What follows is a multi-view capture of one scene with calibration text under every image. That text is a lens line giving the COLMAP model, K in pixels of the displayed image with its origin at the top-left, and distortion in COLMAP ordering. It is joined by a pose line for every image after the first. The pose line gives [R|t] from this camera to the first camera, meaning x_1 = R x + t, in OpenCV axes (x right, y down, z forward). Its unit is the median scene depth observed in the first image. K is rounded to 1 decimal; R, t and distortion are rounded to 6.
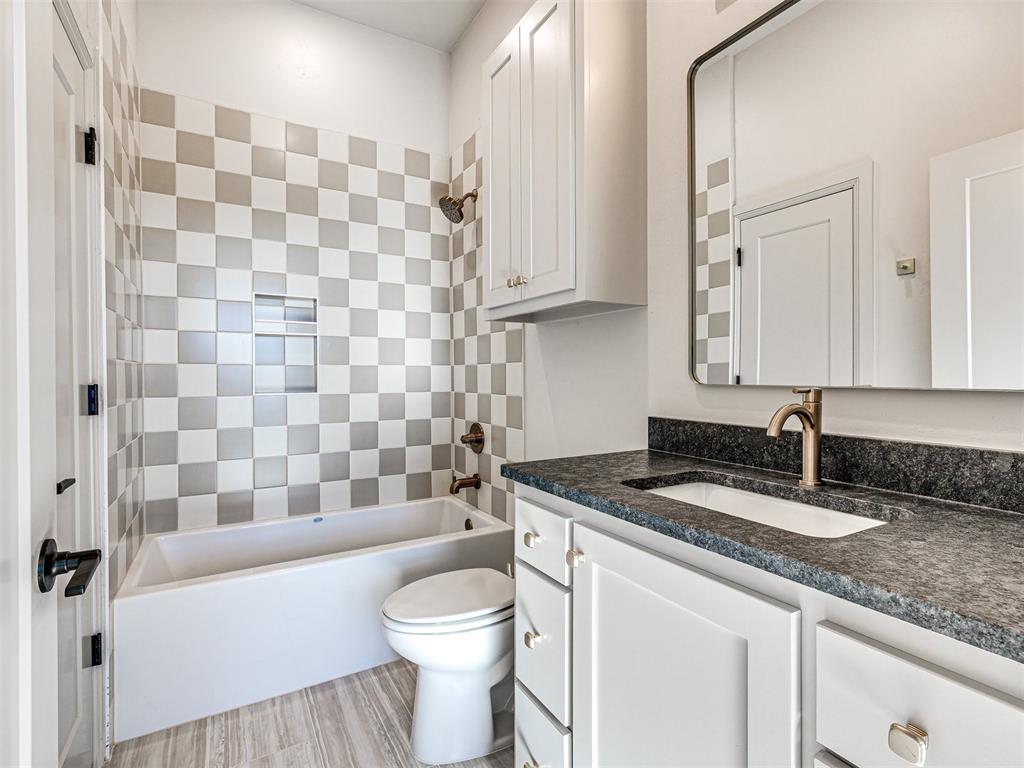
lens RADIAL K [[519.5, 0, 512.7], [0, 519.5, 382.2], [0, 0, 1]] dist [0.005451, -0.000078]
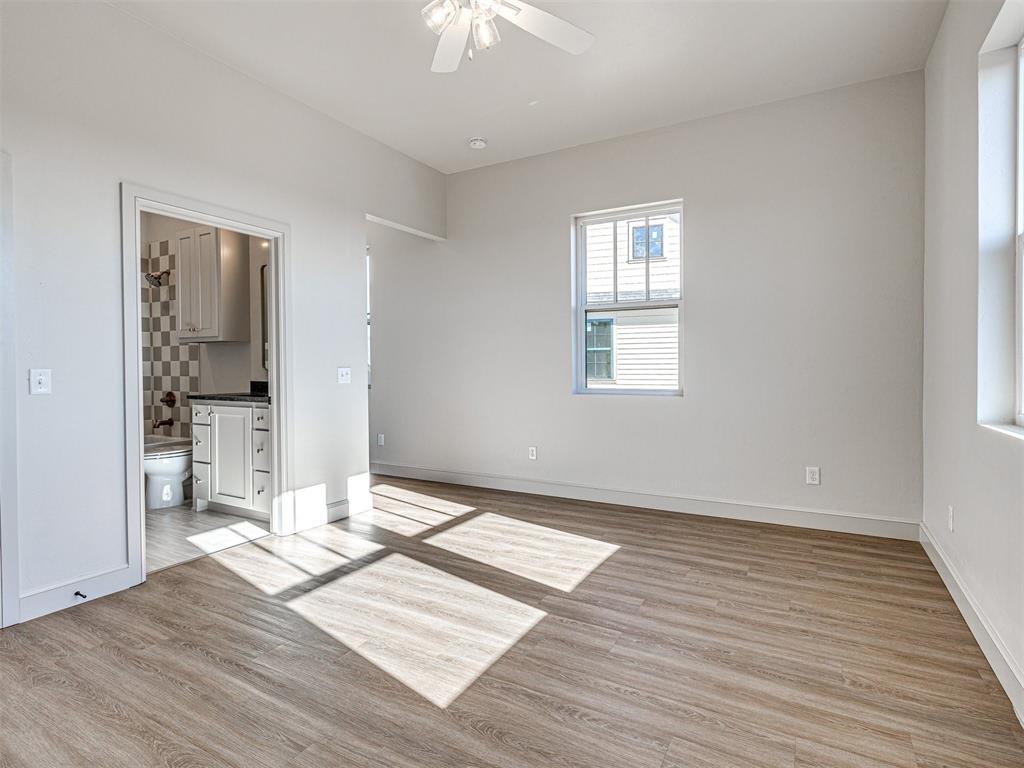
lens RADIAL K [[519.5, 0, 549.7], [0, 519.5, 373.7], [0, 0, 1]] dist [0.005451, -0.000078]
pose [[0.830374, -0.005483, 0.557179, 0.022047], [0.007930, 0.999967, -0.001977, 0.026979], [-0.557150, 0.006060, 0.830390, -1.364076]]
